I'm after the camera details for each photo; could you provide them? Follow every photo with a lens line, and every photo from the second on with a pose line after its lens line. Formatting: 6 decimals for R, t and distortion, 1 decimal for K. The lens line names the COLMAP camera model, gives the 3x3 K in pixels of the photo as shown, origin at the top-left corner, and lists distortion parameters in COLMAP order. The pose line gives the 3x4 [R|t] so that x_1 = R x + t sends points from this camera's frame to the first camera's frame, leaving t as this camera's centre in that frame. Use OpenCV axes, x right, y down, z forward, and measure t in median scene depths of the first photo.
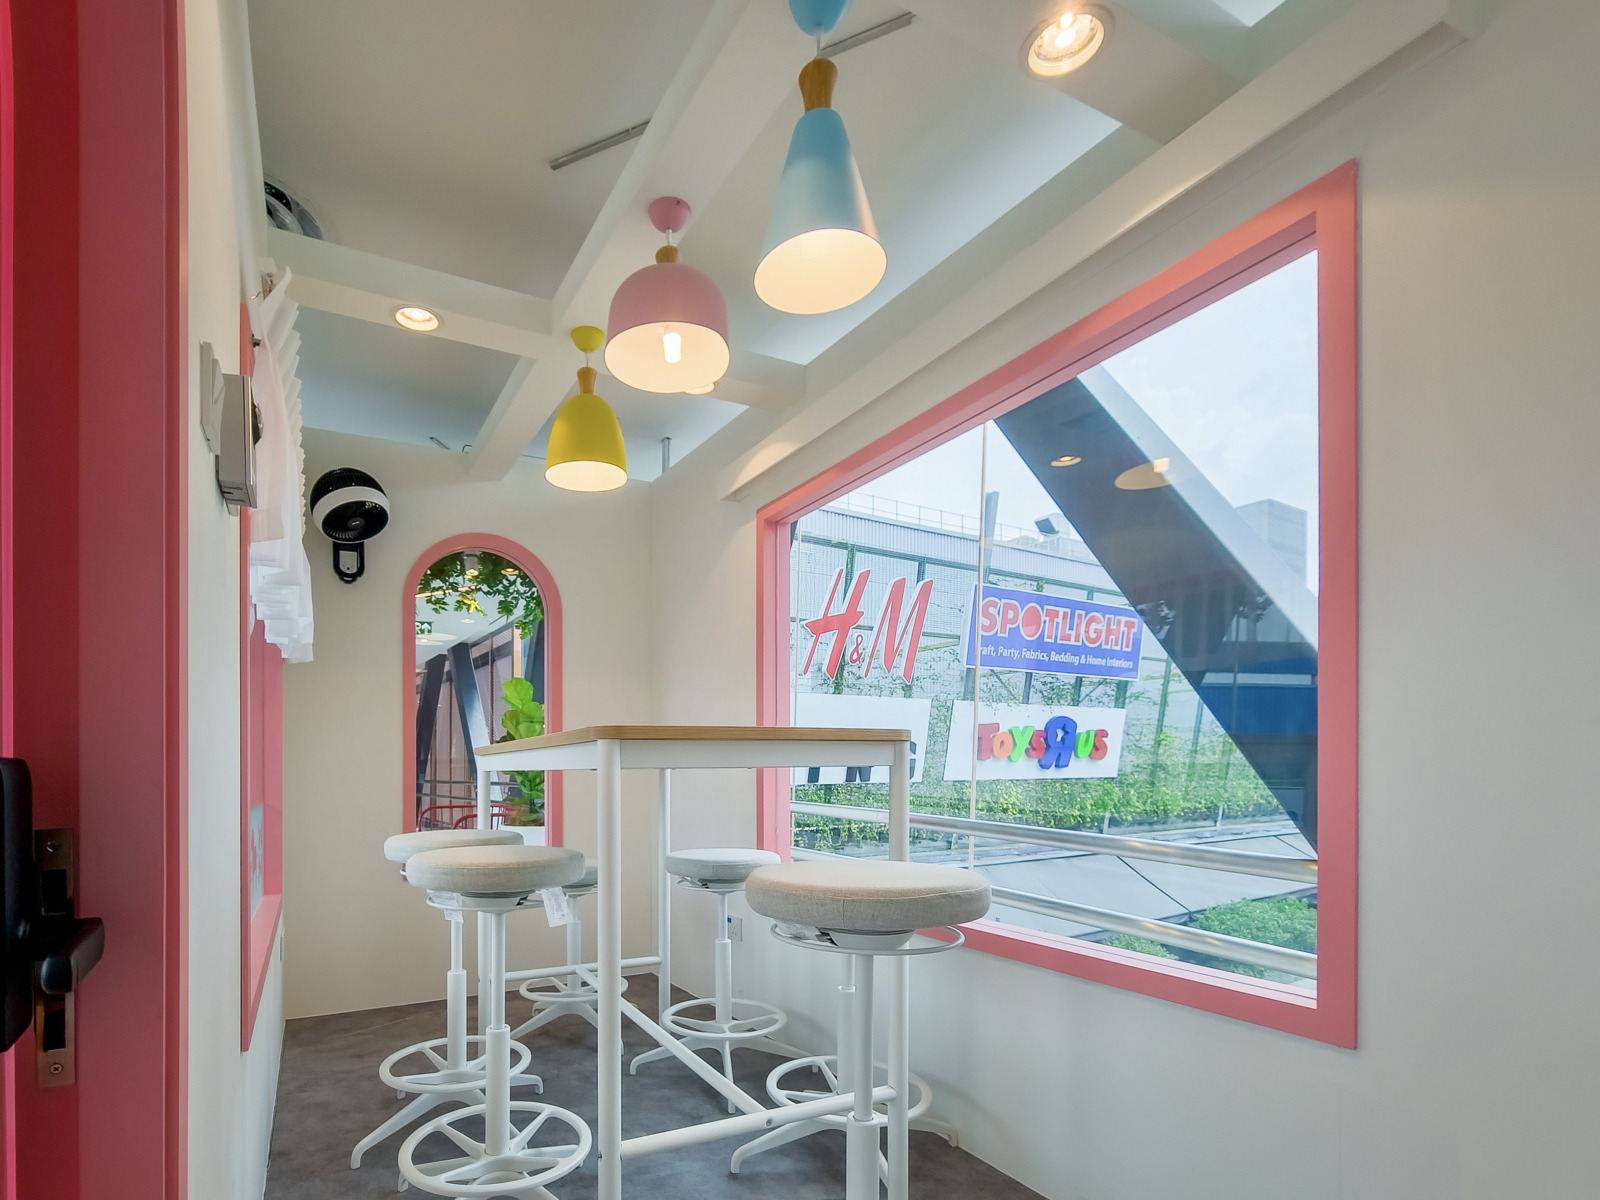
lens RADIAL K [[658.9, 0, 738.1], [0, 658.9, 406.7], [0, 0, 1]] dist [-0.013811, 0.002733]
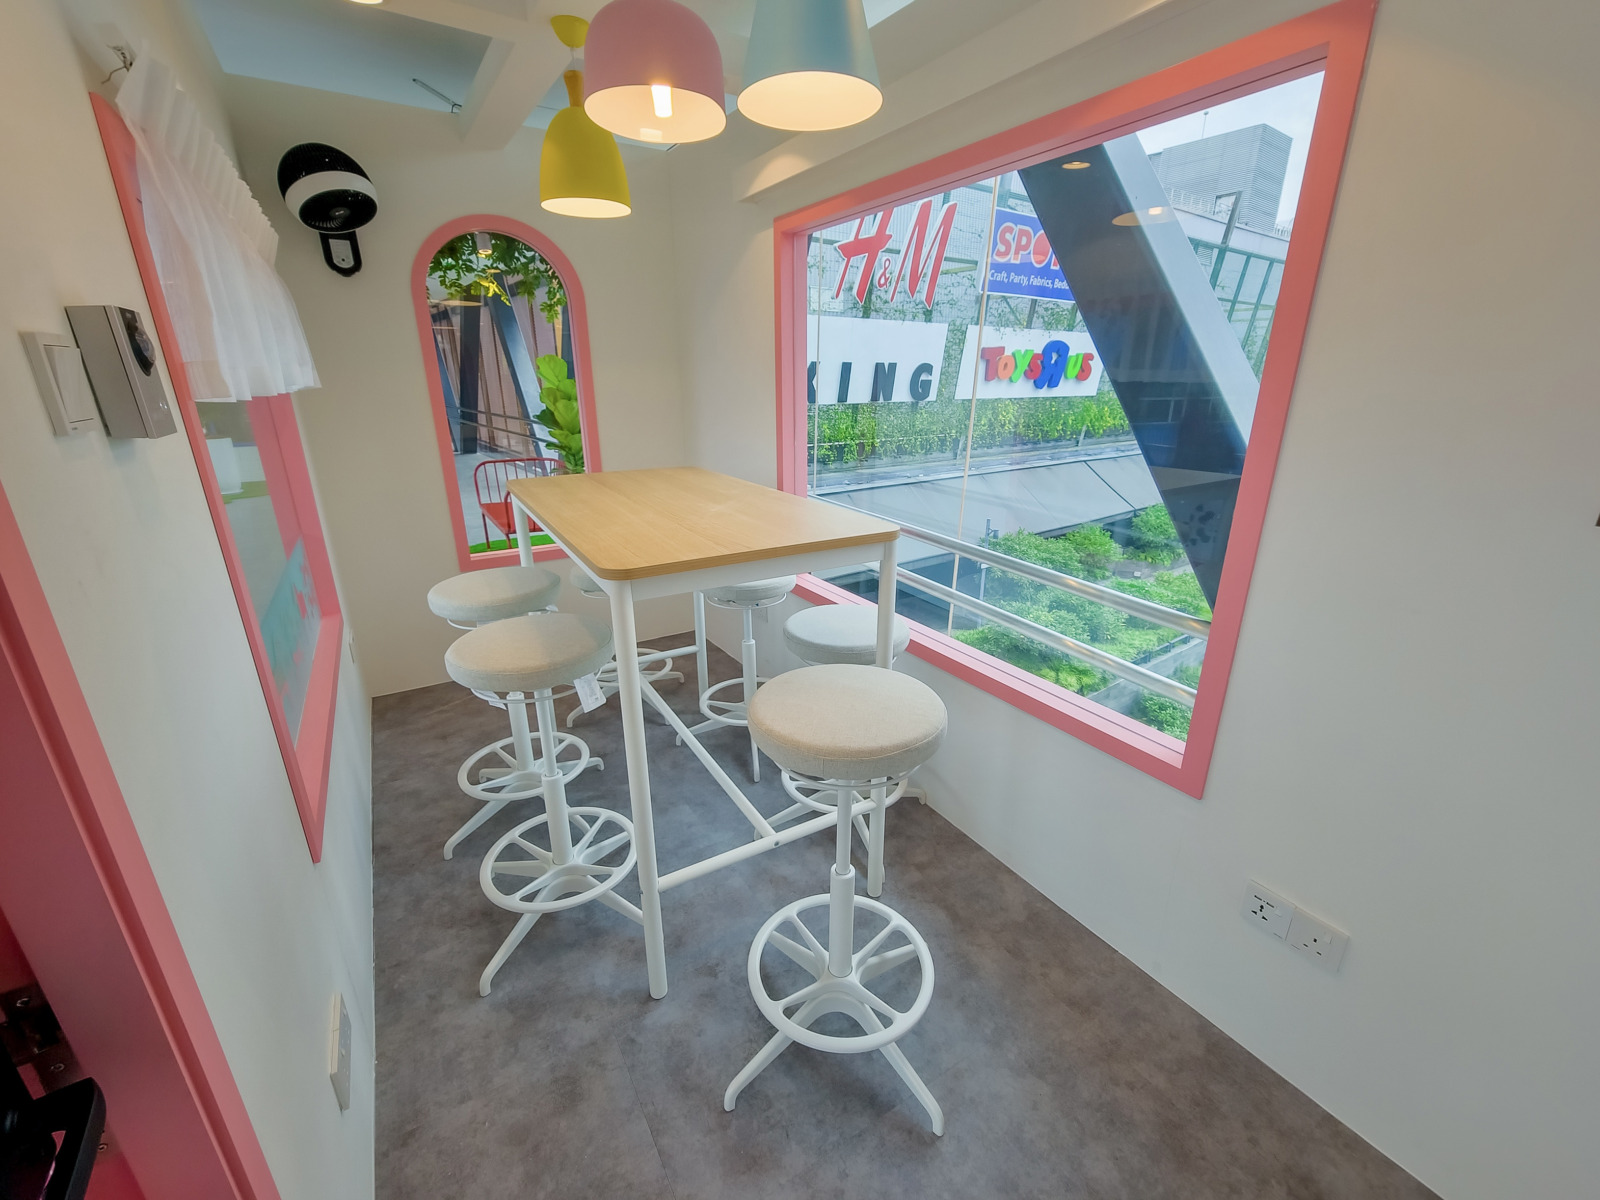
lens RADIAL K [[665.2, 0, 800.0], [0, 665.2, 600.0], [0, 0, 1]] dist [-0.009599, 0.000007]
pose [[0.990919, -0.046290, 0.126241, -0.117002], [0.001830, 0.943428, 0.331571, 0.512410], [-0.134448, -0.328329, 0.934946, -0.167768]]
